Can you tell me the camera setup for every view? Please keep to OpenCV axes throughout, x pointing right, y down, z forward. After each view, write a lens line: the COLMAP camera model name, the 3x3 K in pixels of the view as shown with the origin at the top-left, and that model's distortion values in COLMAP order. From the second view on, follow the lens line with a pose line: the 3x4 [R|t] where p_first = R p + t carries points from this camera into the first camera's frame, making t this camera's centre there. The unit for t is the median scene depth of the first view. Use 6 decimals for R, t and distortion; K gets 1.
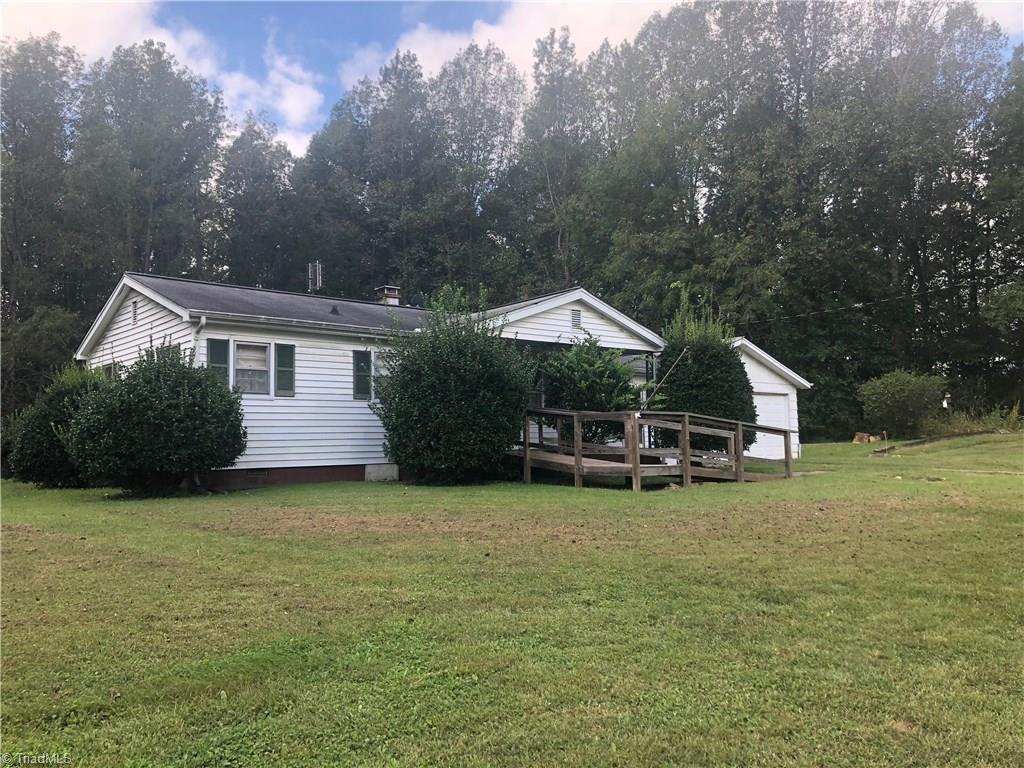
lens RADIAL K [[843.3, 0, 512.0], [0, 843.3, 384.0], [0, 0, 1]] dist [-0.001026, -0.009378]
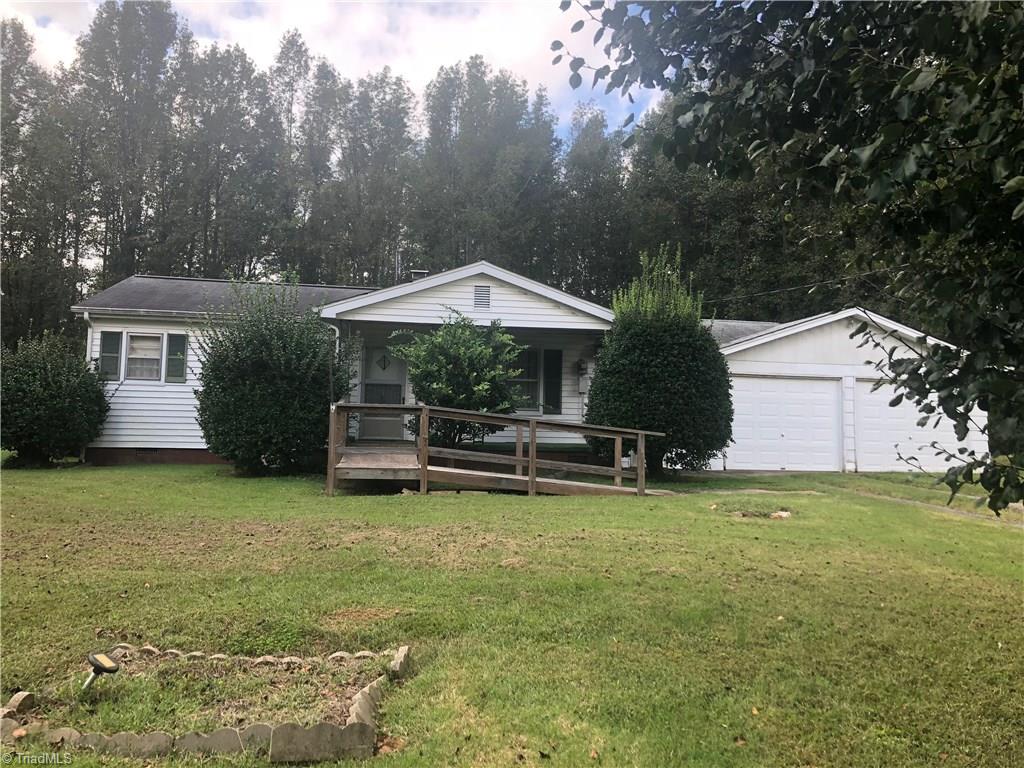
lens RADIAL K [[843.3, 0, 512.0], [0, 843.3, 384.0], [0, 0, 1]] dist [-0.001026, -0.009378]
pose [[0.836213, 0.007286, -0.548357, 0.687738], [0.002986, 0.999836, 0.017839, -0.001341], [0.548397, -0.016555, 0.836054, 0.333424]]
